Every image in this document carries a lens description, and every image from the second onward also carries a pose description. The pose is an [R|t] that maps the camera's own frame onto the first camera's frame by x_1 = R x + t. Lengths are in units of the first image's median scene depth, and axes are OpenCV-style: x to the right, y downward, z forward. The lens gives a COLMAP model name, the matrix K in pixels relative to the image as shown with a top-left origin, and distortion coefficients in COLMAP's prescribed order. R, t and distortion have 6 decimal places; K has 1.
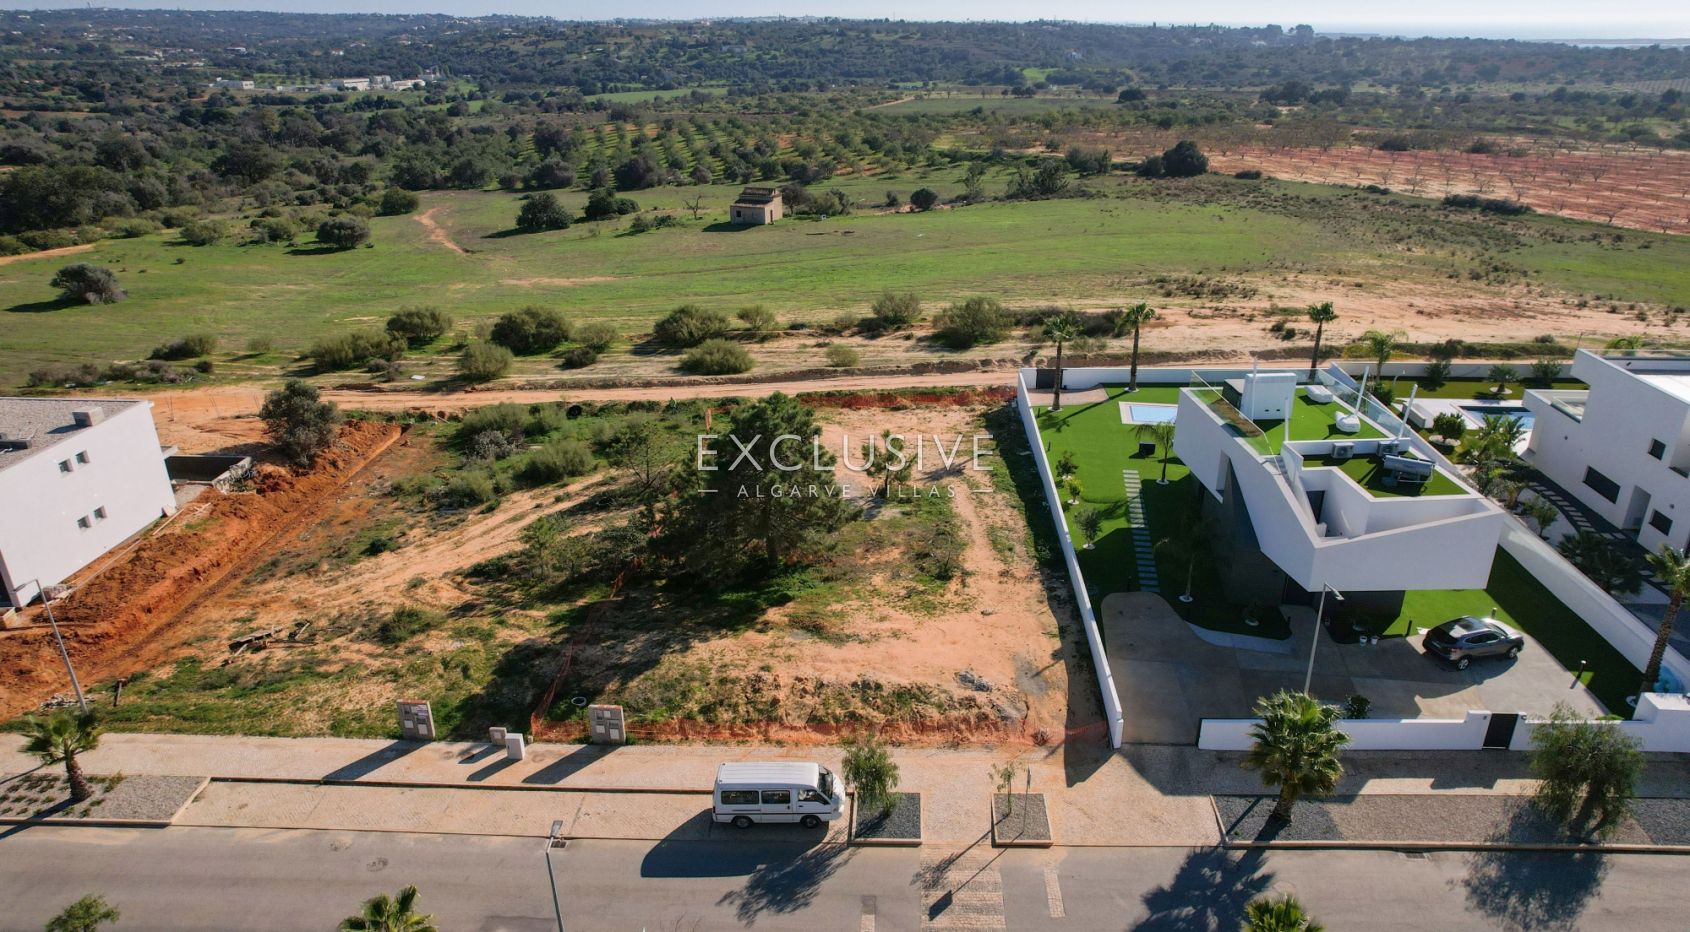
lens RADIAL K [[1083.5, 0, 847.2], [0, 1083.5, 477.4], [0, 0, 1]] dist [-0.076576, 0.071592]
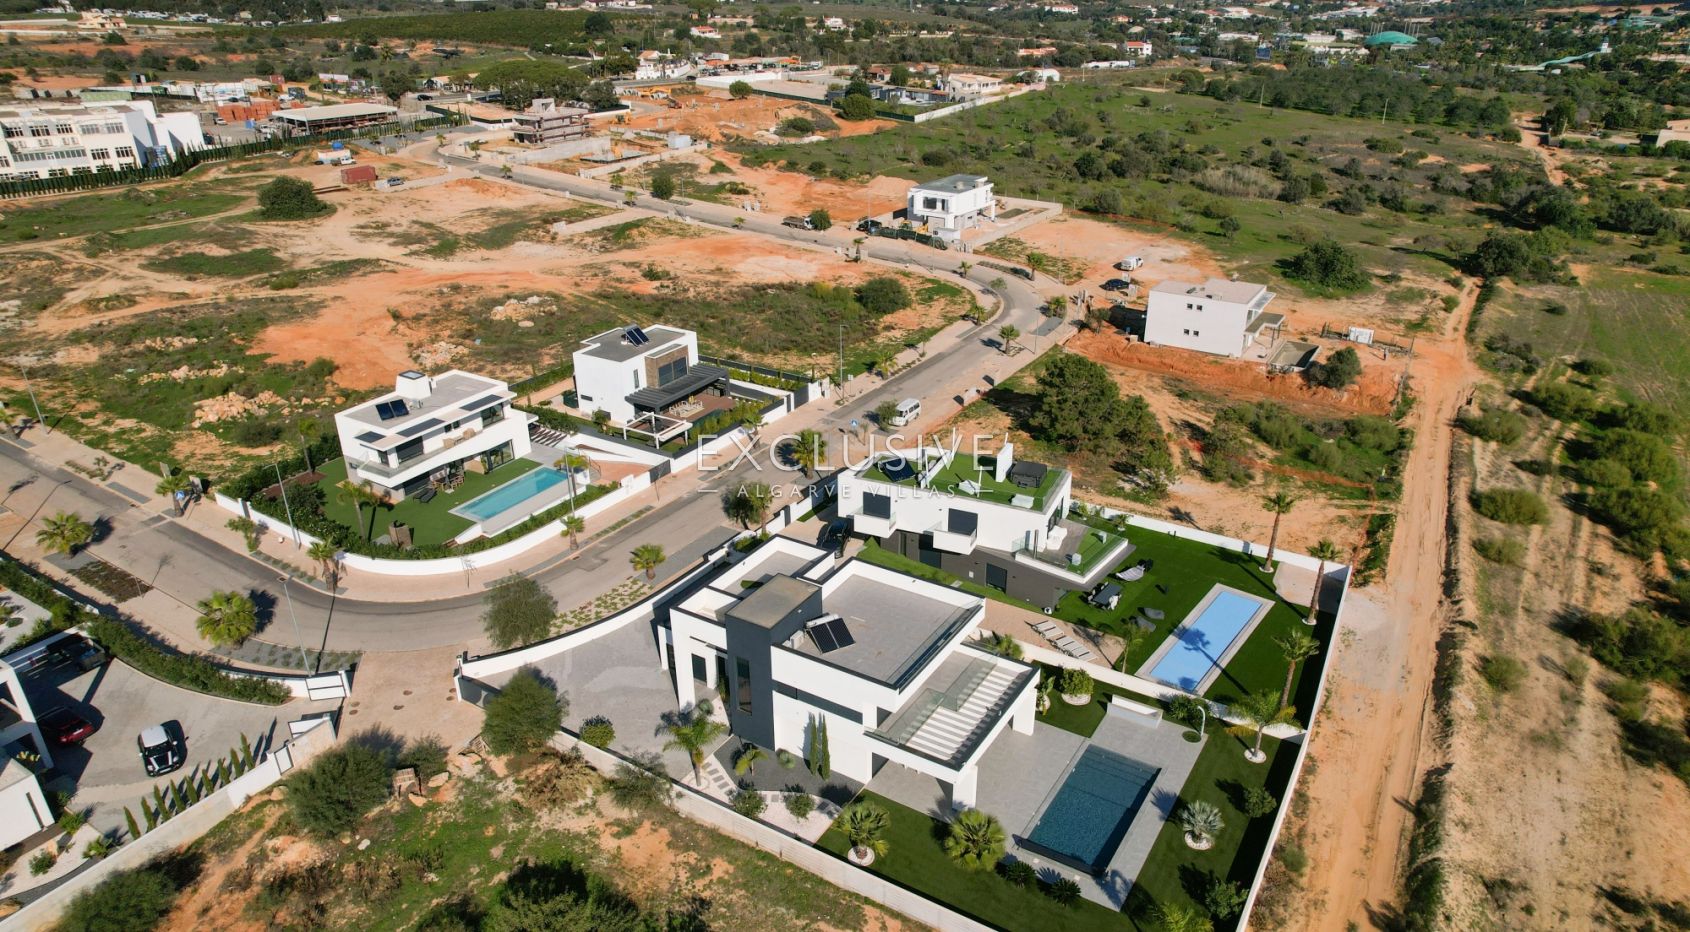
lens RADIAL K [[1083.5, 0, 850.6], [0, 1083.5, 471.2], [0, 0, 1]] dist [-0.076576, 0.071592]
pose [[-0.476904, 0.382157, -0.791529, 1.077988], [-0.338609, 0.751147, 0.566676, -0.542922], [0.811114, 0.538269, -0.228823, 0.735931]]
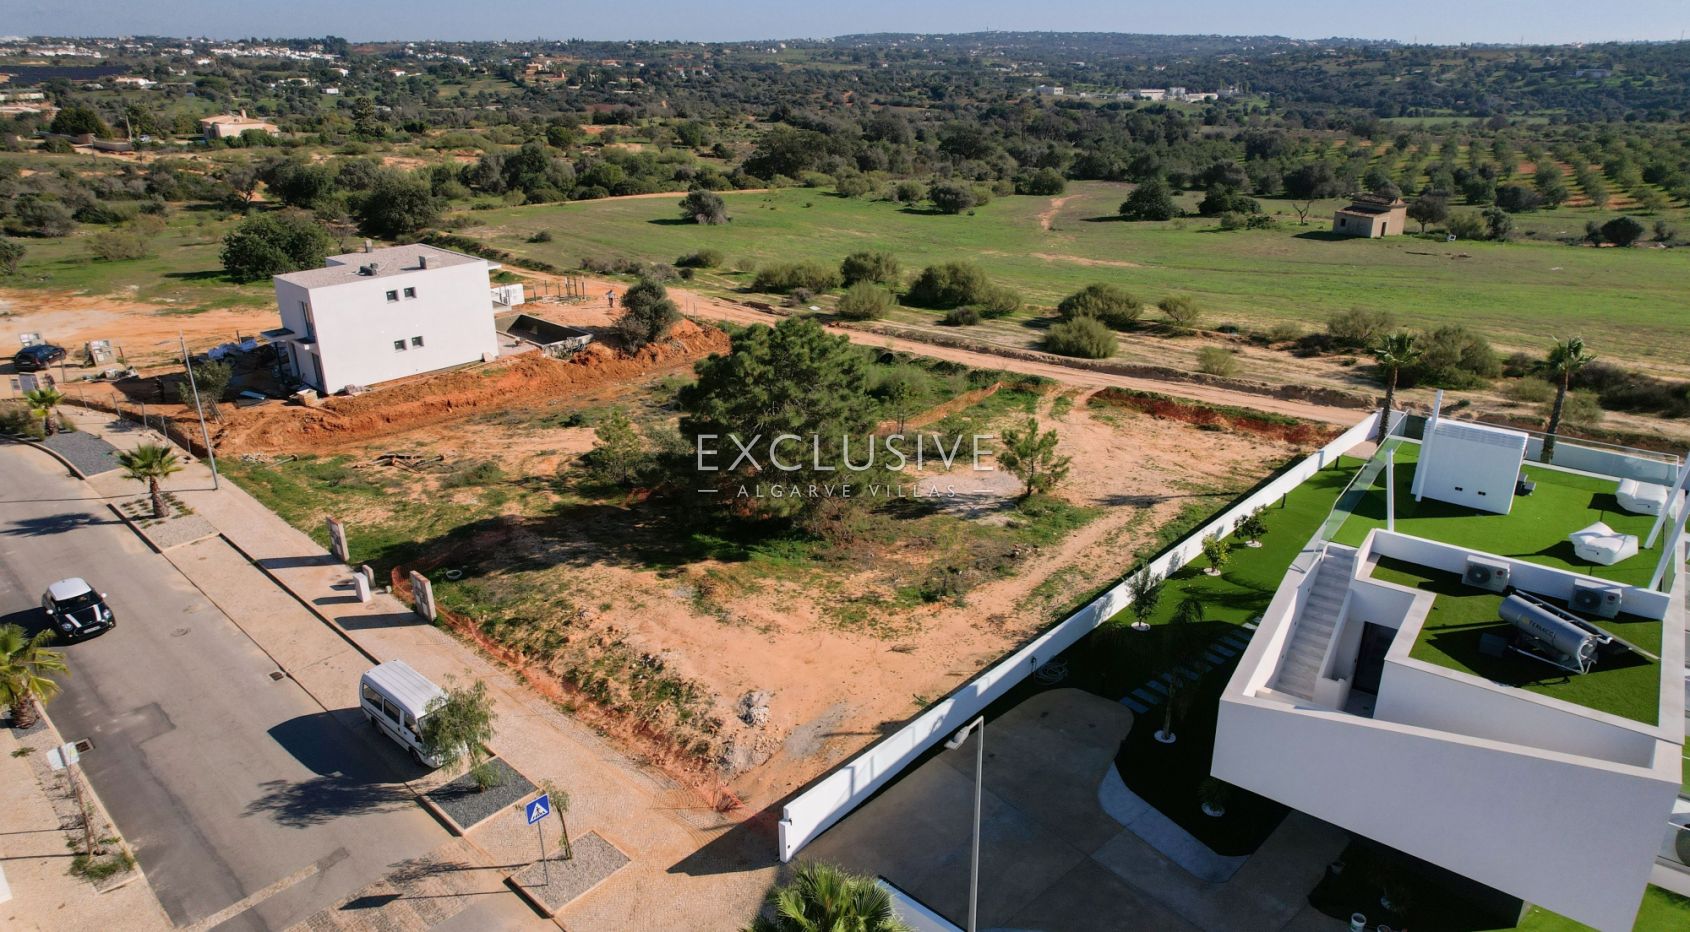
lens RADIAL K [[1083.5, 0, 846.0], [0, 1083.5, 463.9], [0, 0, 1]] dist [-0.076576, 0.071592]
pose [[0.760901, 0.234109, -0.605163, 0.300860], [-0.252596, 0.965945, 0.056077, -0.015819], [0.597682, 0.110192, 0.794124, 0.225513]]
